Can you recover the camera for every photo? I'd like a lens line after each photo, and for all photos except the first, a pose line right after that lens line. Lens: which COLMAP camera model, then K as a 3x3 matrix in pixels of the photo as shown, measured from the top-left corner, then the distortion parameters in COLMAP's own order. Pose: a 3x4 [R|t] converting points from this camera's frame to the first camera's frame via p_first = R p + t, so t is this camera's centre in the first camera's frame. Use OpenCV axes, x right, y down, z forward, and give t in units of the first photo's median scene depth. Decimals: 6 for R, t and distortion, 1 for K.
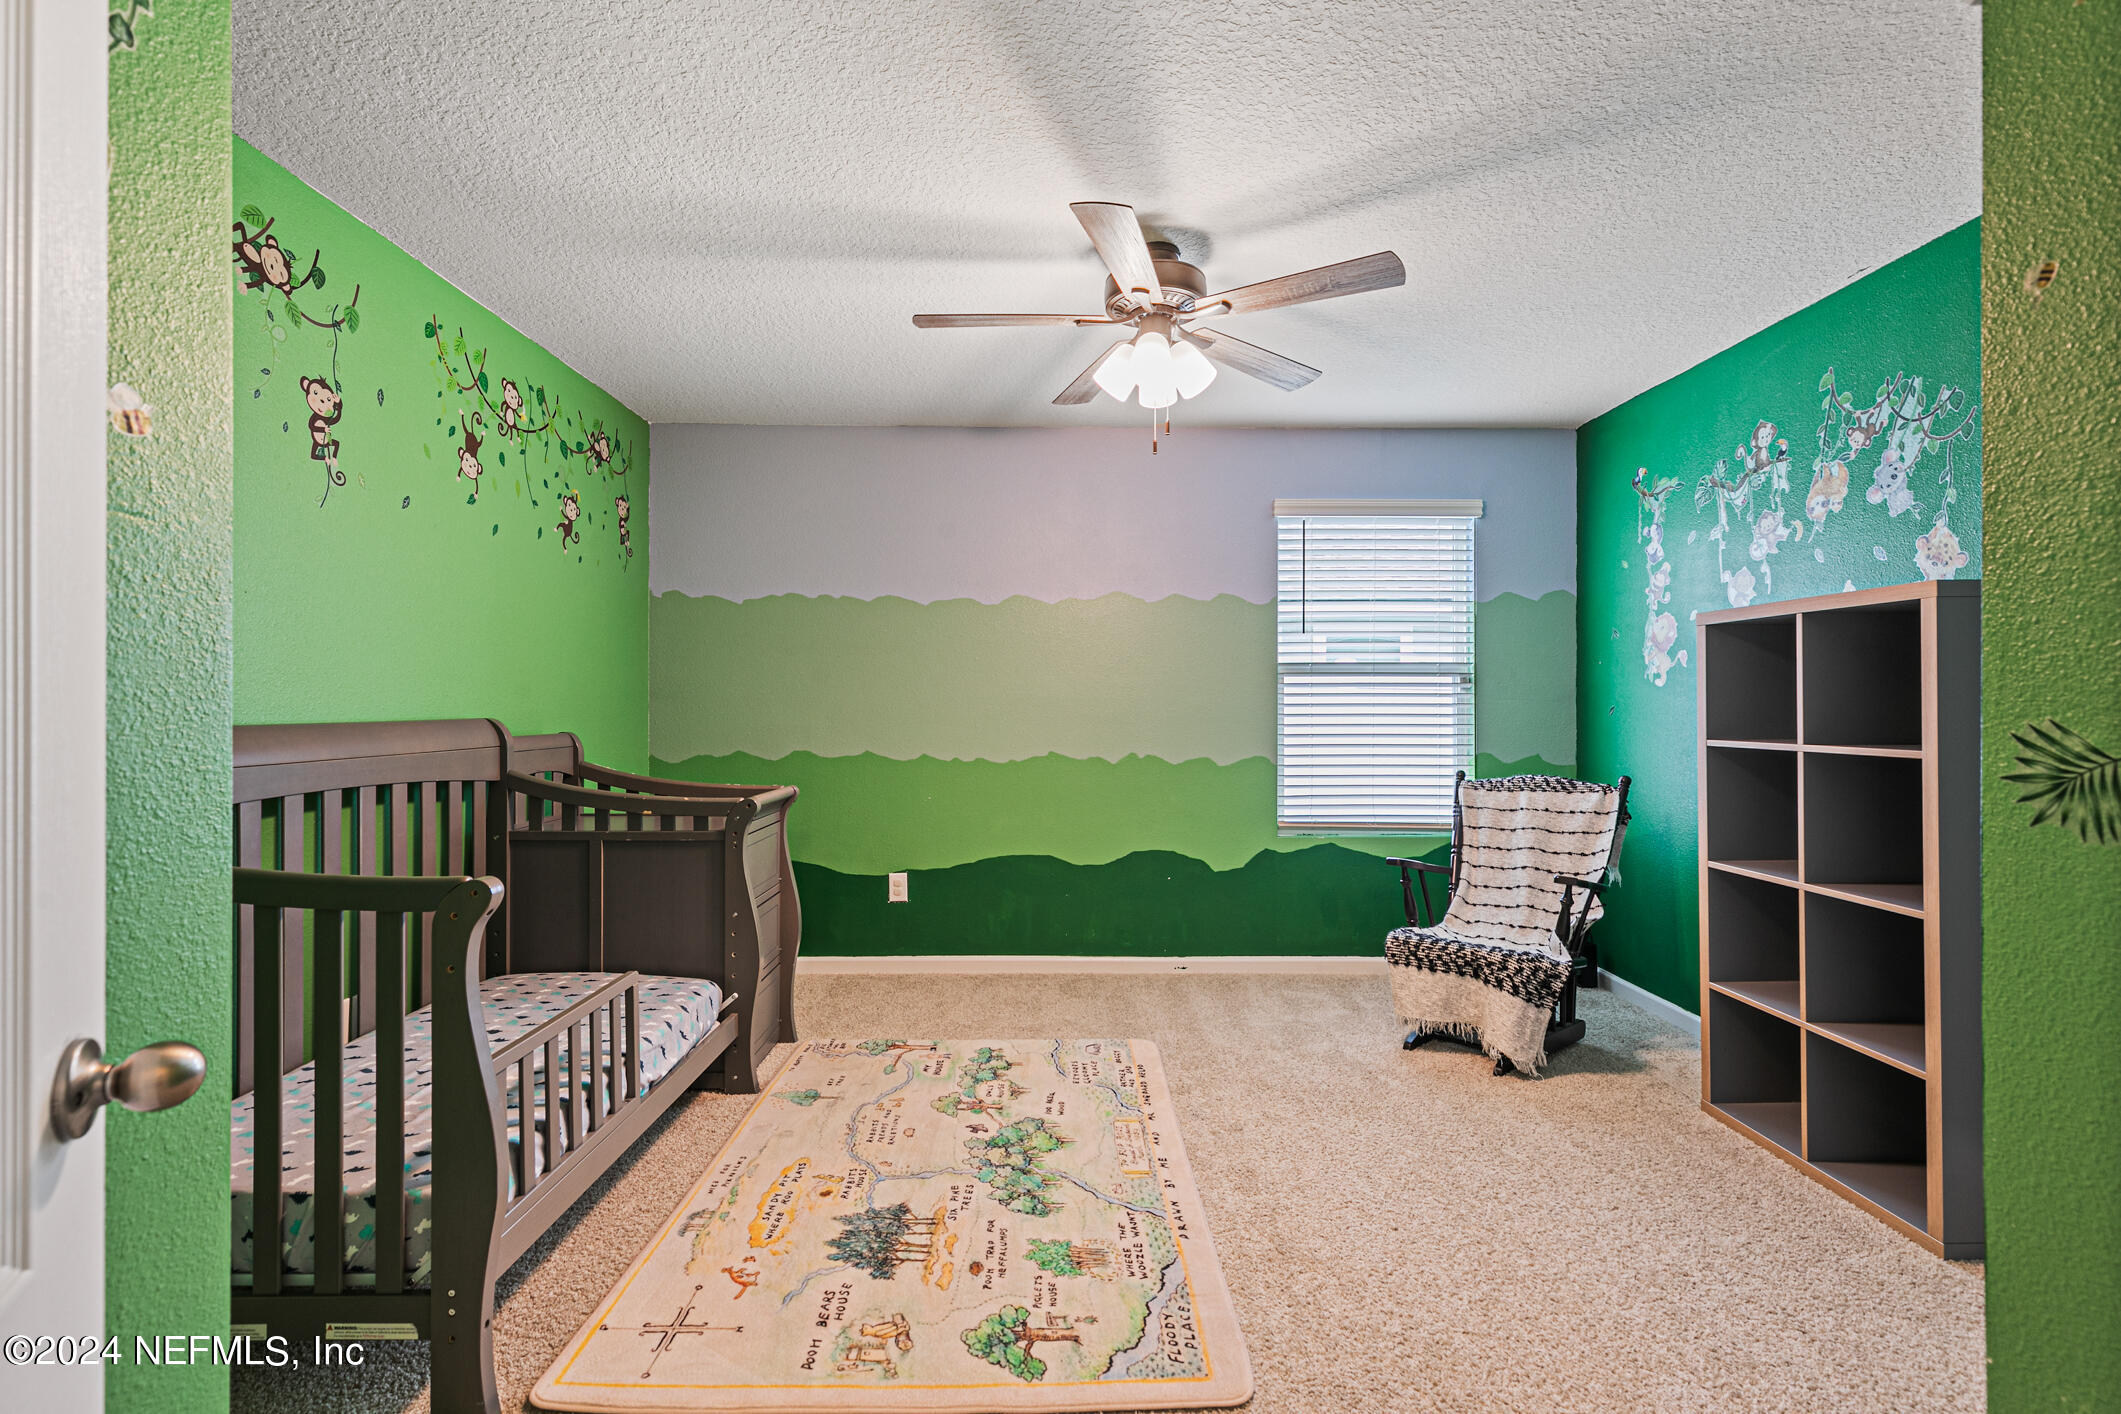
lens RADIAL K [[965.8, 0, 1060.5], [0, 965.8, 707.0], [0, 0, 1]] dist [-0.000511, -0.000399]
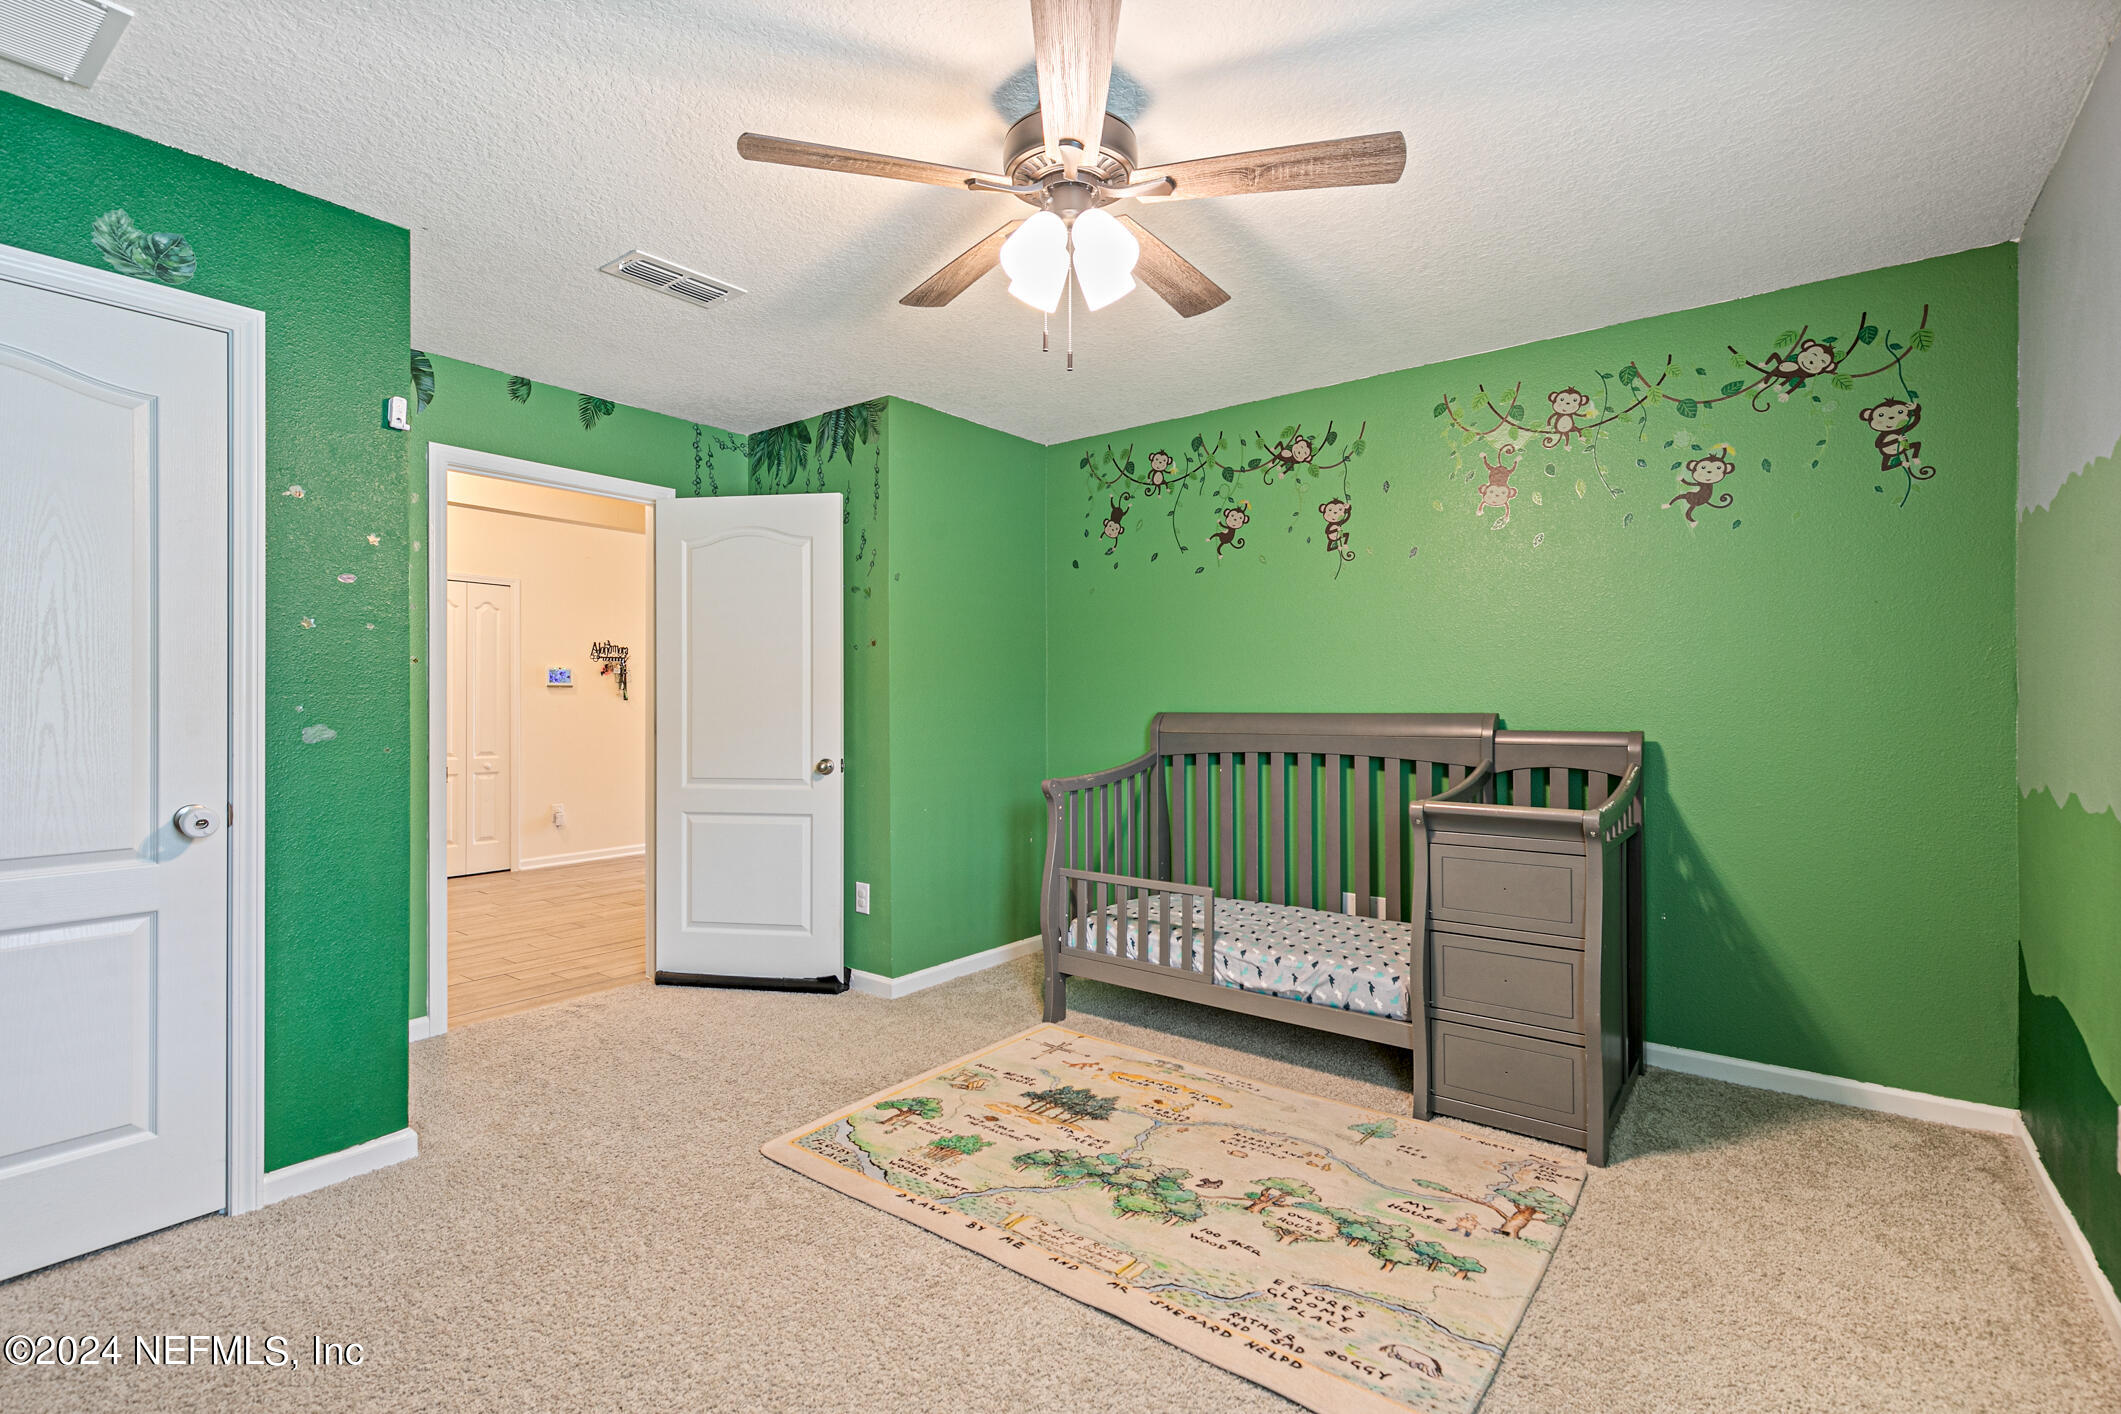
lens RADIAL K [[965.8, 0, 1060.5], [0, 965.8, 707.0], [0, 0, 1]] dist [-0.000511, -0.000399]
pose [[-0.615322, 0.005061, -0.788259, 0.769153], [0.000544, 0.999982, 0.005996, -0.003834], [0.788275, 0.003261, -0.615314, 1.598749]]
